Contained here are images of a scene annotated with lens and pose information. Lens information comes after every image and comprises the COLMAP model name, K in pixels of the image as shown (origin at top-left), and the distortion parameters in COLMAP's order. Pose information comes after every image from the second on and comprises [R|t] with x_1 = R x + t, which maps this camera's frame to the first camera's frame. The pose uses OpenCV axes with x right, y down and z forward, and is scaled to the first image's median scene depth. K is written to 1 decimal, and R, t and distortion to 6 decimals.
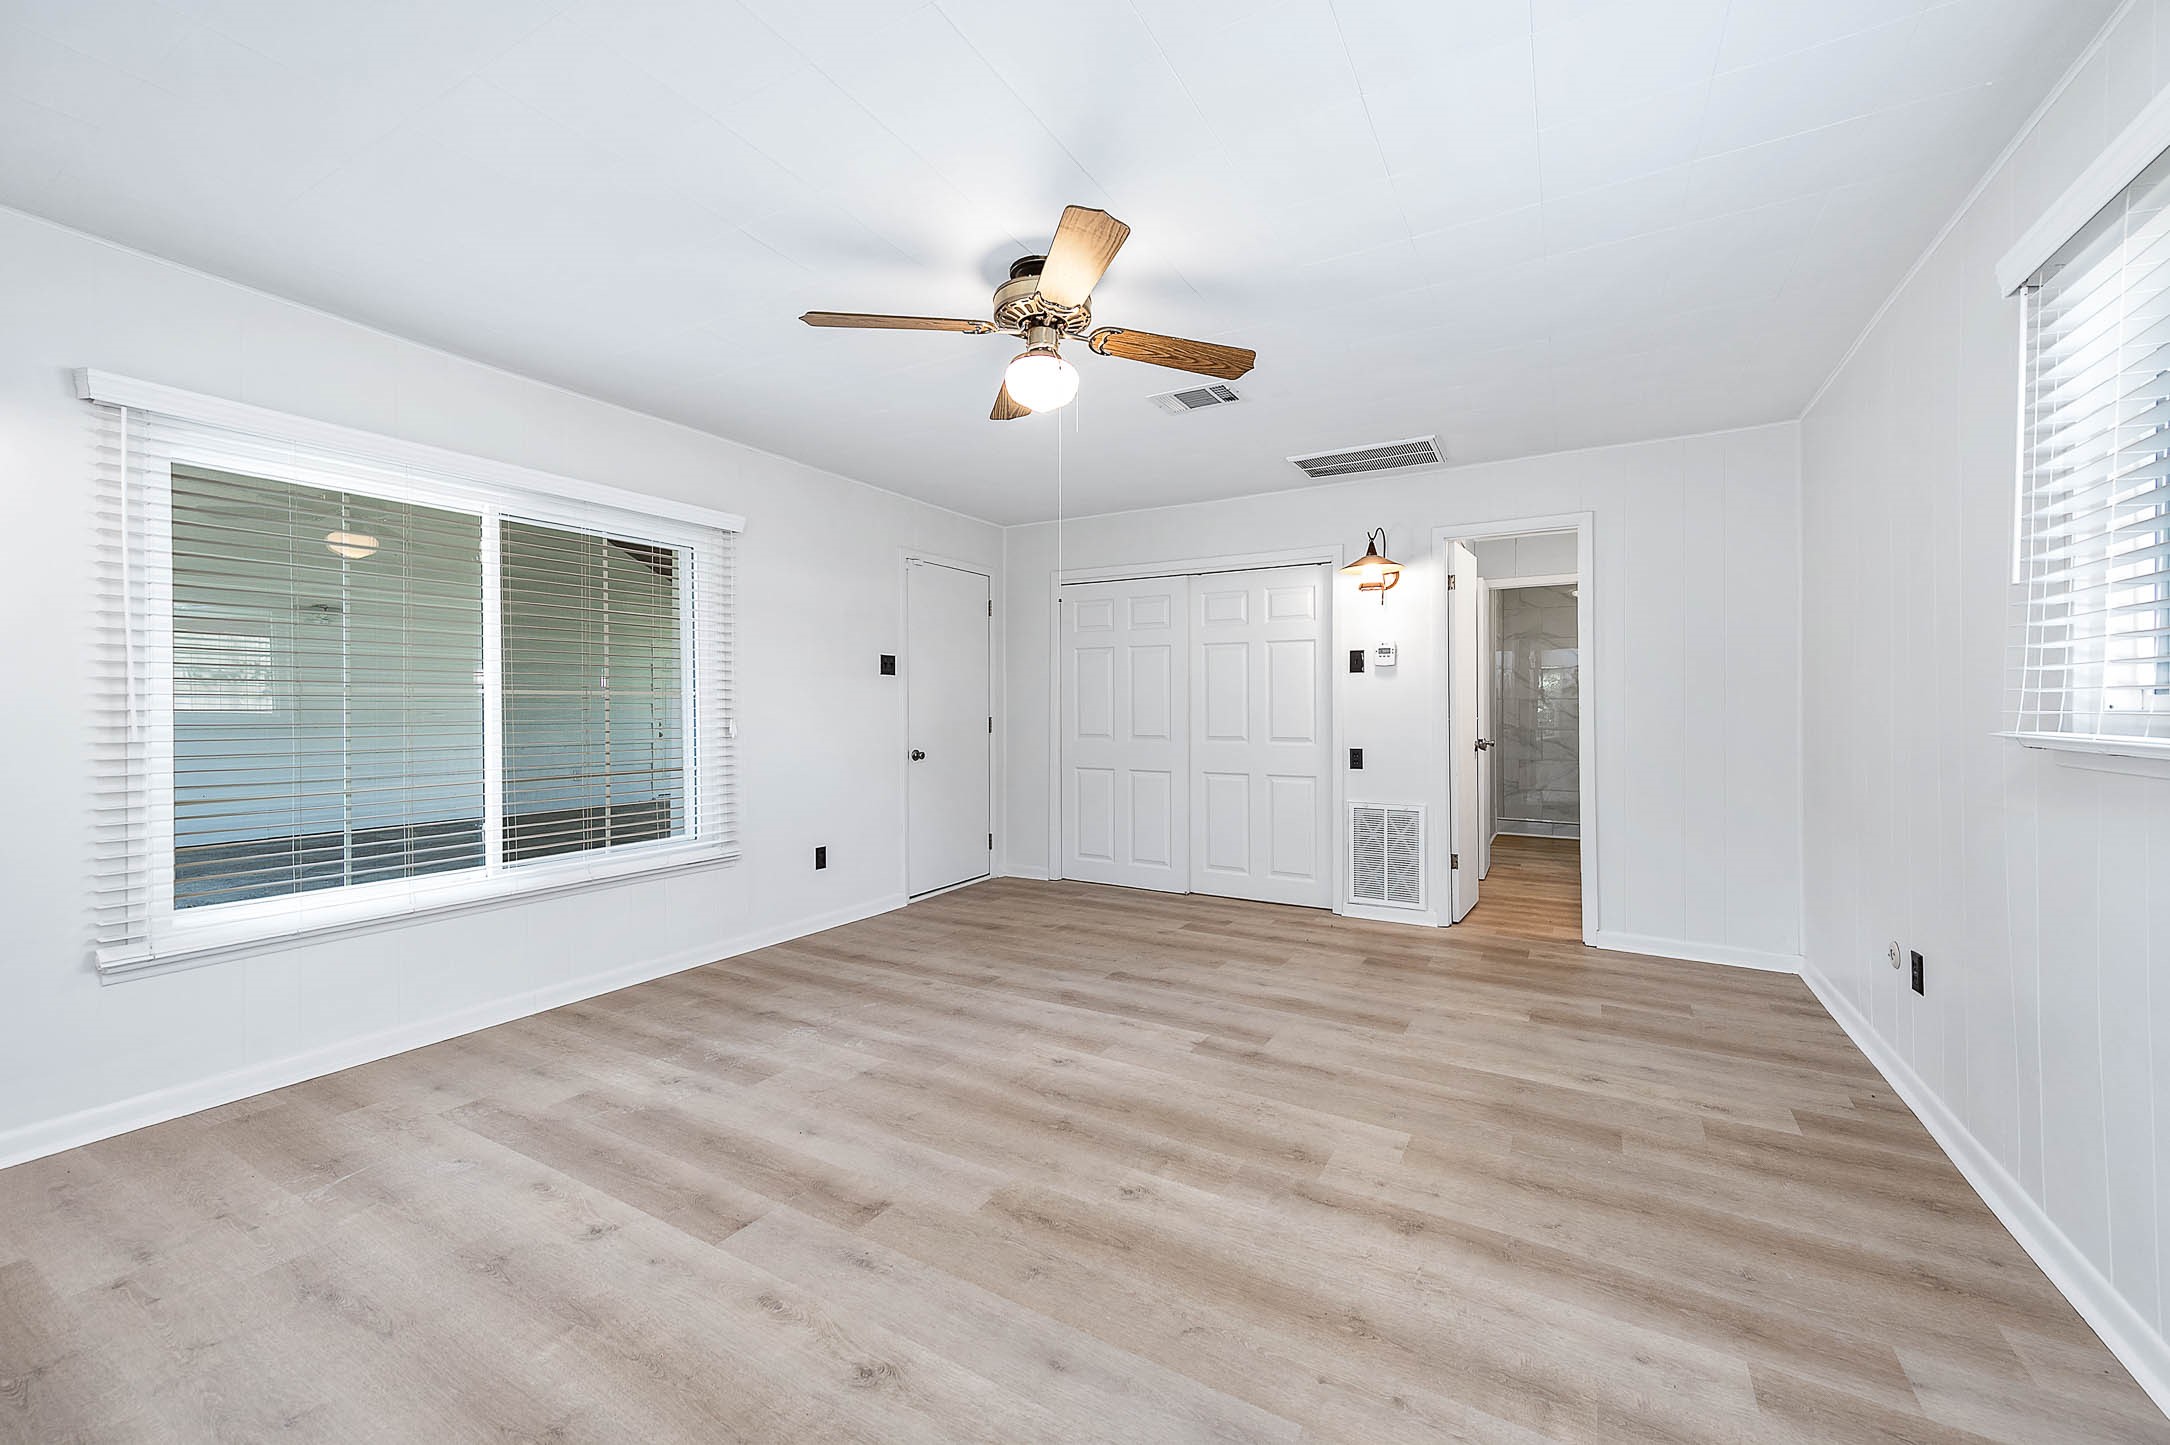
lens RADIAL K [[850.9, 0, 1084.1], [0, 850.9, 714.0], [0, 0, 1]] dist [0.008128, -0.000388]
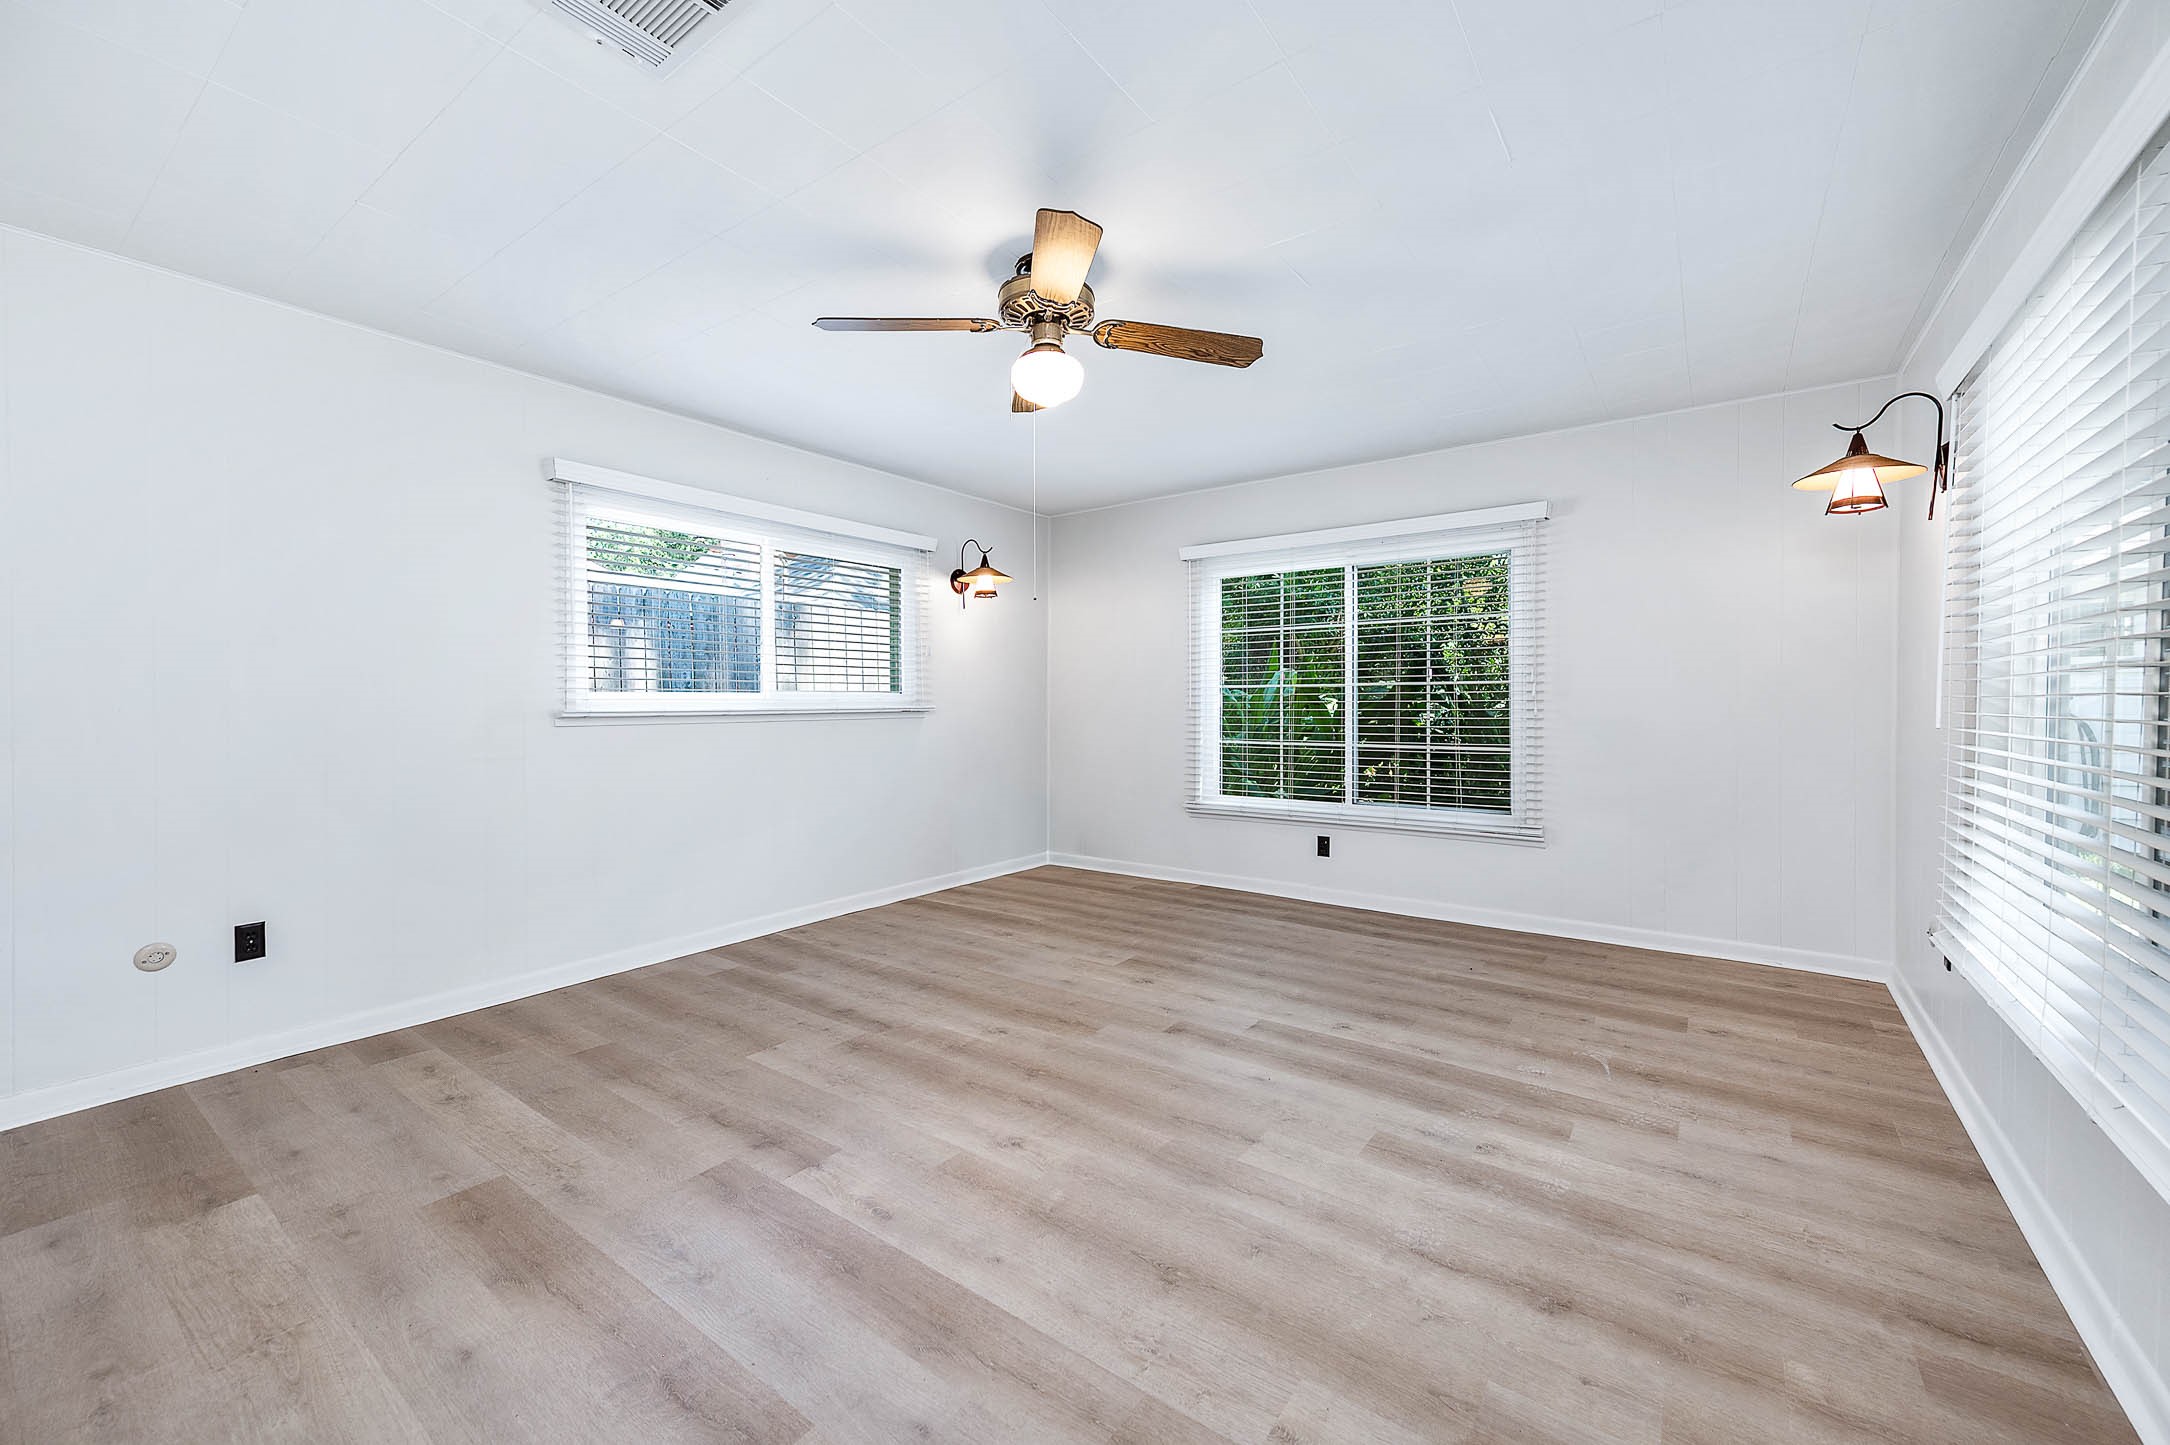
lens RADIAL K [[850.9, 0, 1084.7], [0, 850.9, 715.5], [0, 0, 1]] dist [0.008128, -0.000388]
pose [[-0.994154, 0.001070, 0.107966, -0.198003], [0.003848, 0.999667, 0.025520, -0.010455], [-0.107903, 0.025786, -0.993827, 1.954350]]
